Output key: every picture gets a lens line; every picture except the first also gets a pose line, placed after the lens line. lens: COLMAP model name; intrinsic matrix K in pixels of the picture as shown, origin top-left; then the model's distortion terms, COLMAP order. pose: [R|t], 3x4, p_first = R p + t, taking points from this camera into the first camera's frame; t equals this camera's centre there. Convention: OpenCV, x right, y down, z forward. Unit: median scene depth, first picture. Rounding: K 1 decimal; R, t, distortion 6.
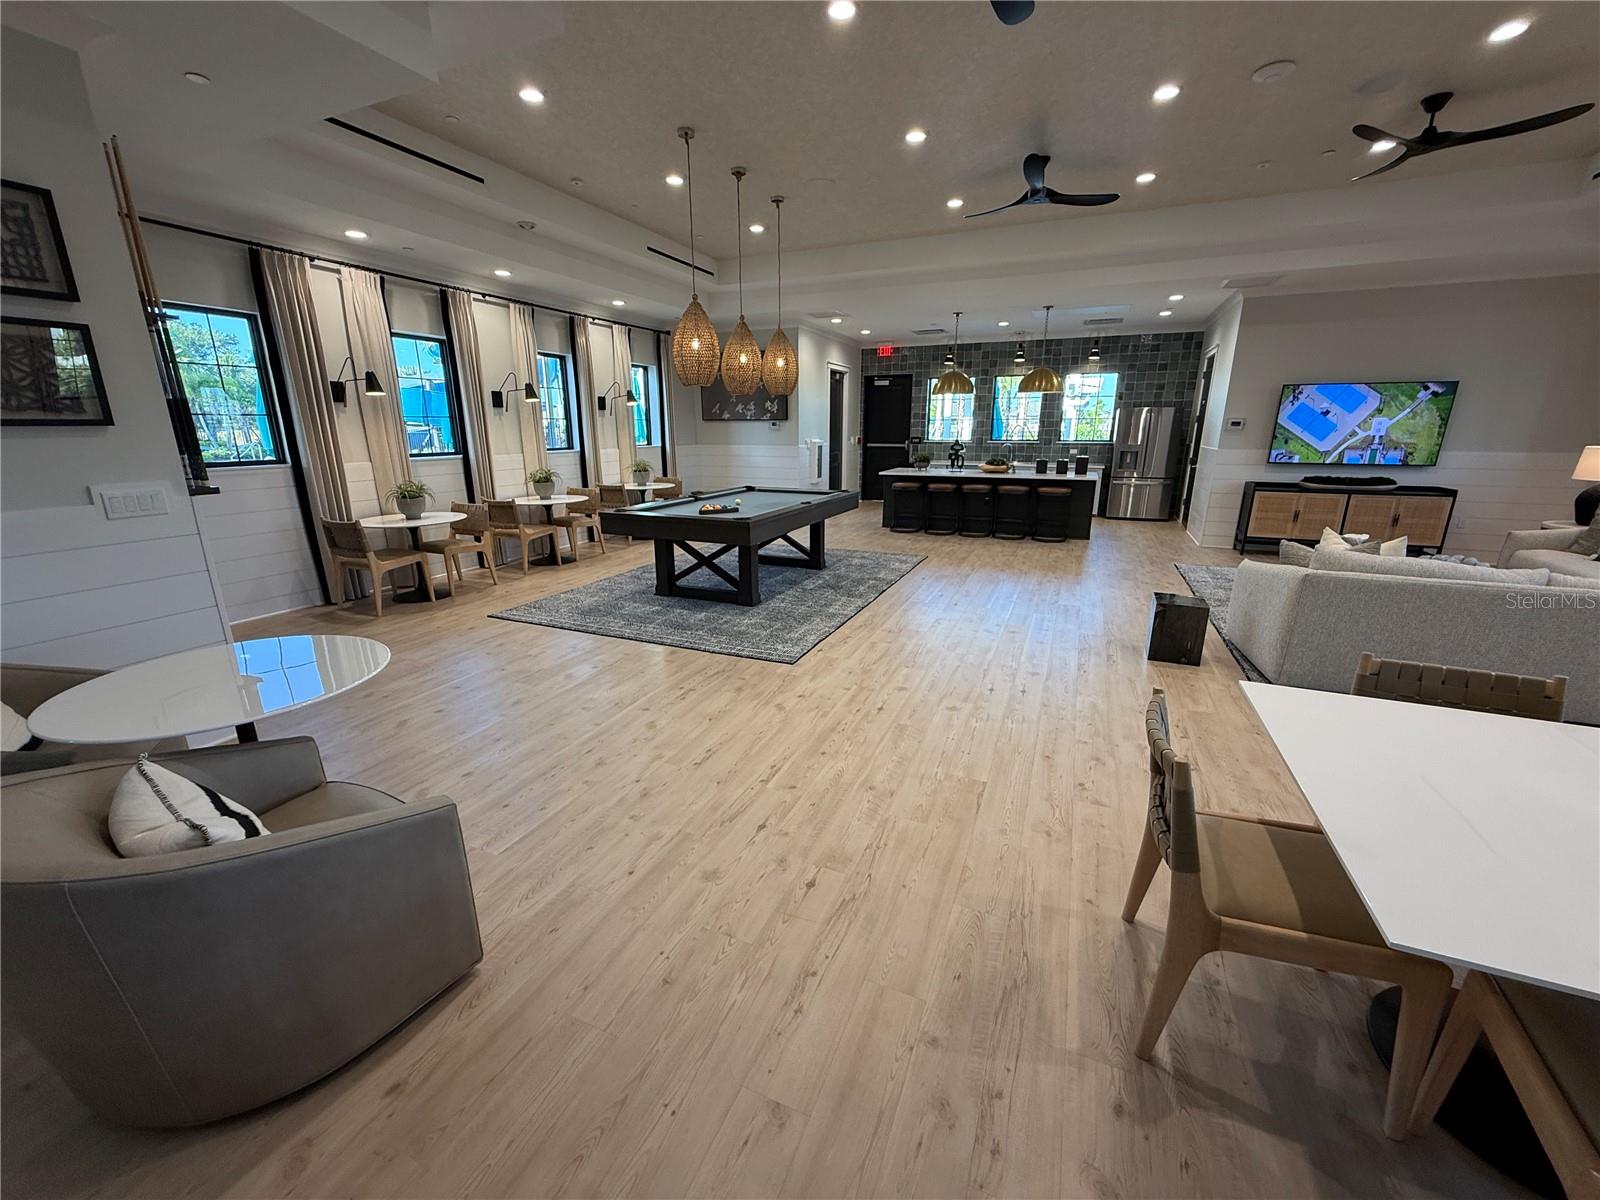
lens RADIAL K [[634.9, 0, 798.9], [0, 634.9, 599.9], [0, 0, 1]] dist [-0.000487, -0.000214]
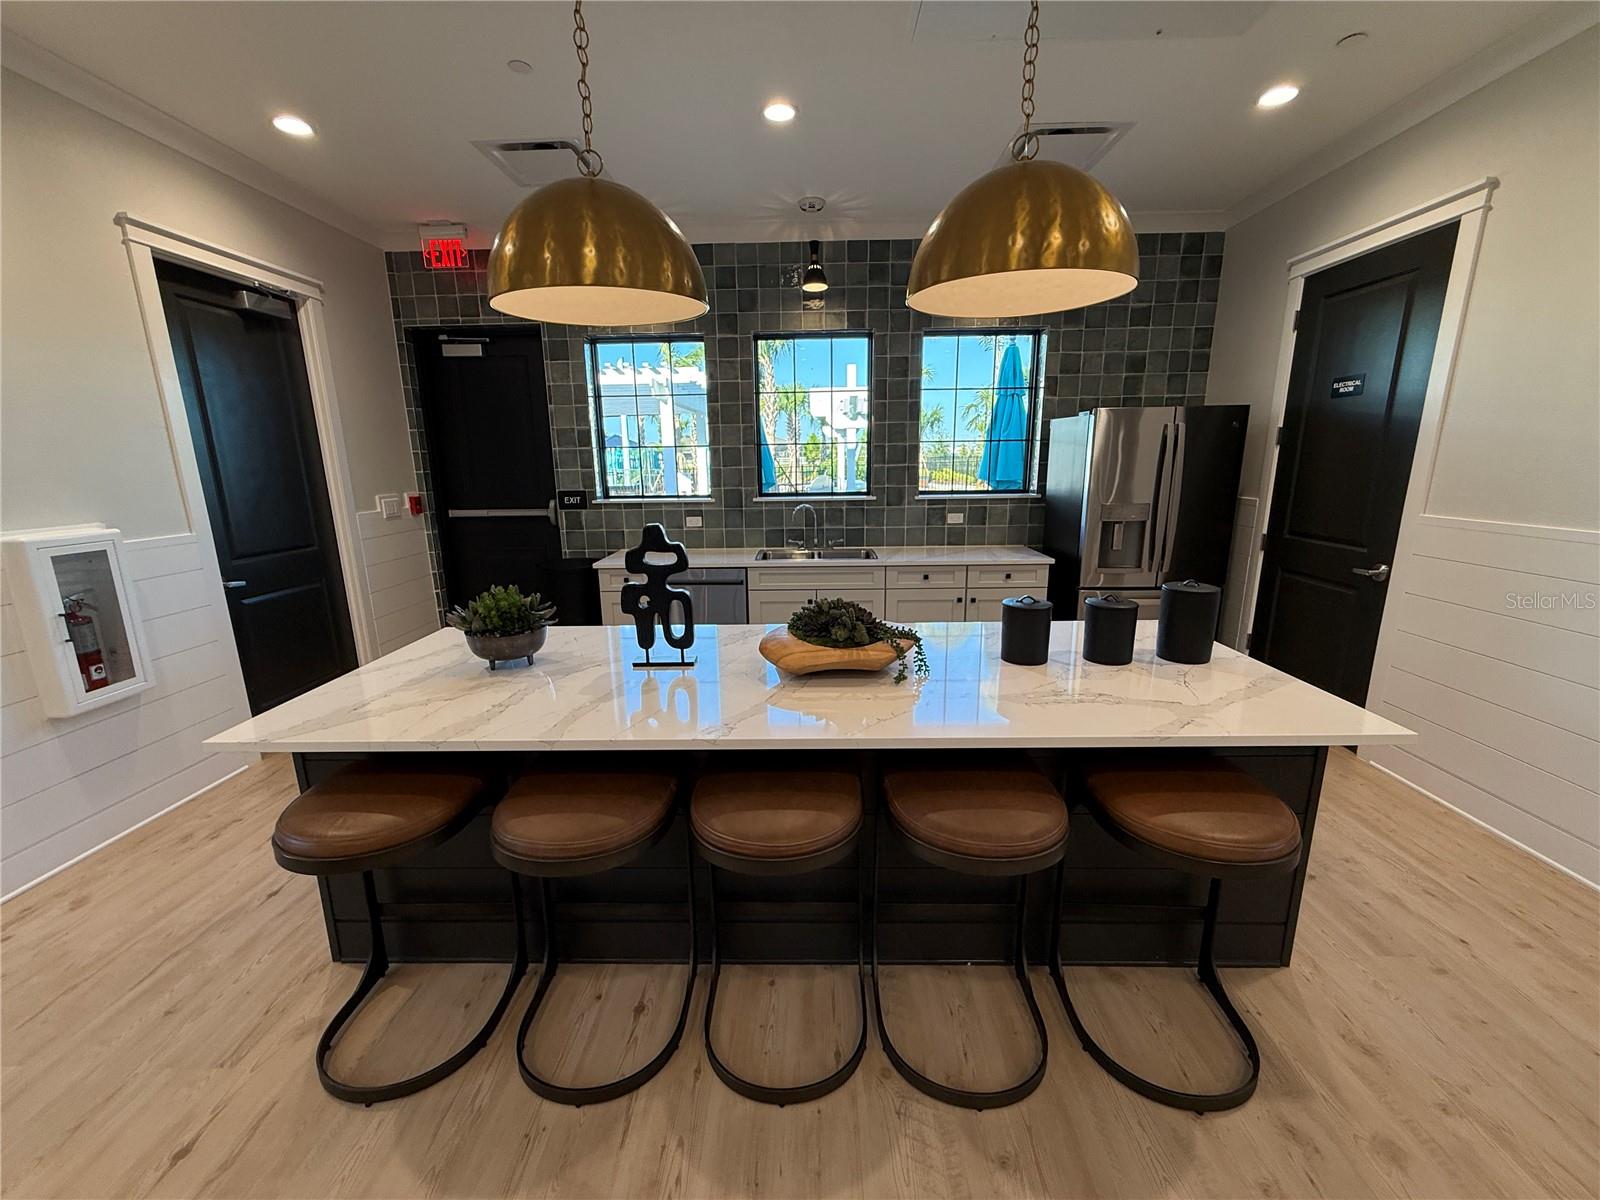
lens RADIAL K [[634.9, 0, 795.1], [0, 634.9, 603.2], [0, 0, 1]] dist [-0.000487, -0.000214]
pose [[0.925739, -0.095848, 0.365814, 0.190542], [0.112778, 0.993302, -0.025141, -0.192769], [-0.360954, 0.064529, 0.930348, 0.701580]]
